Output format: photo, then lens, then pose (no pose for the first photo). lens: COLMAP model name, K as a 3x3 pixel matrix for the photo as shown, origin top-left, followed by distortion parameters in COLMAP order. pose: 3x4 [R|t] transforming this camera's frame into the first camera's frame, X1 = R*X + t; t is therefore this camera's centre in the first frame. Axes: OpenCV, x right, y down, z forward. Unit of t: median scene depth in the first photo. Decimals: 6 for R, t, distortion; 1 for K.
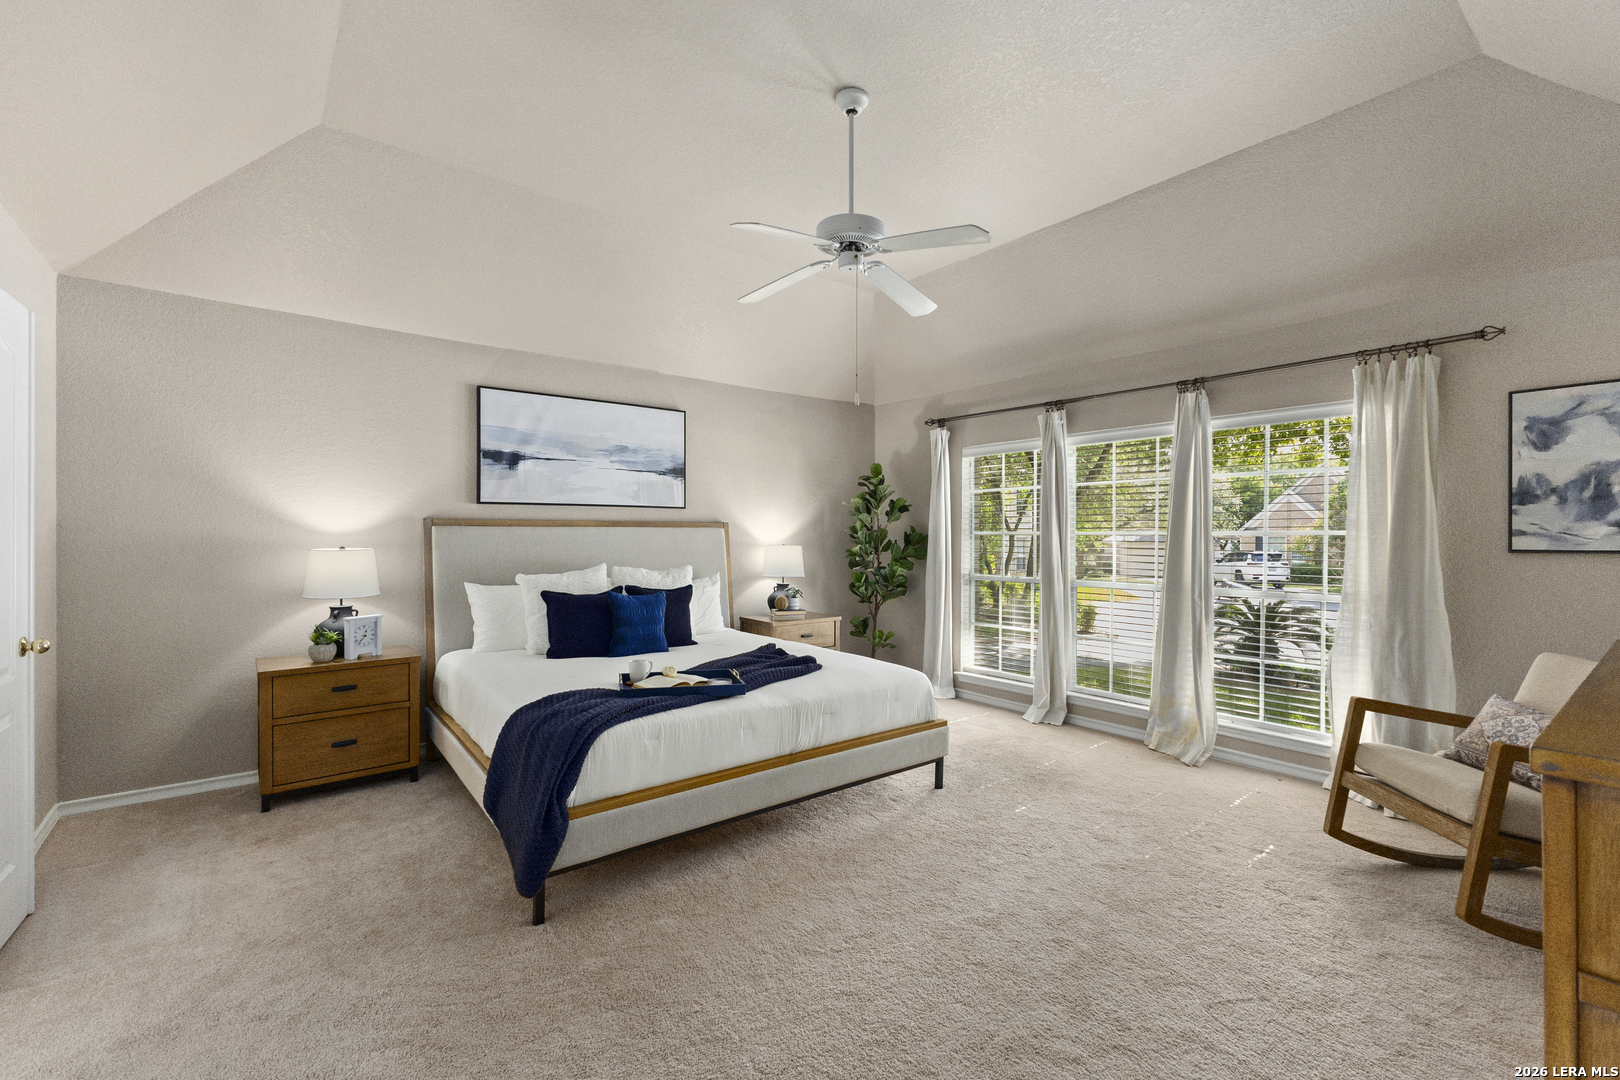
lens RADIAL K [[700.2, 0, 822.3], [0, 700.2, 535.3], [0, 0, 1]] dist [0.005945, -0.001497]
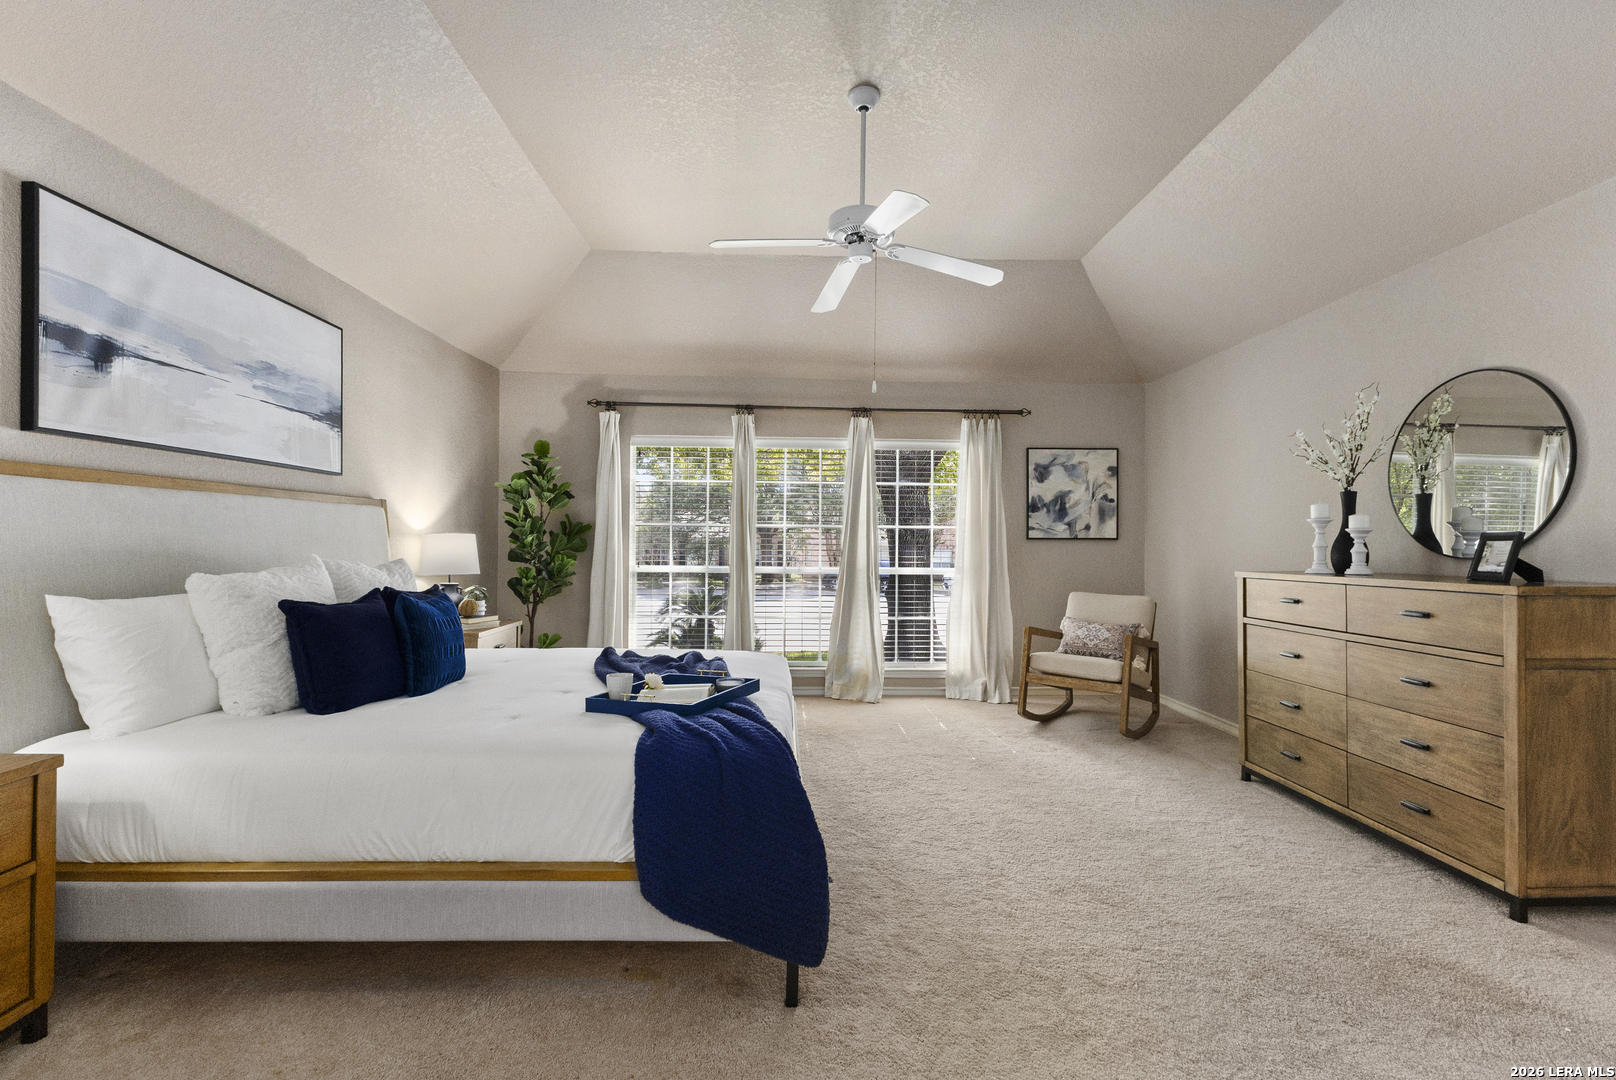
lens RADIAL K [[698.5, 0, 814.6], [0, 698.5, 541.4], [0, 0, 1]] dist [0.005945, -0.001497]
pose [[0.598334, 0.005293, 0.801230, -0.536279], [-0.008141, 0.999967, -0.000527, 0.025096], [-0.801206, -0.006208, 0.598357, 0.281491]]
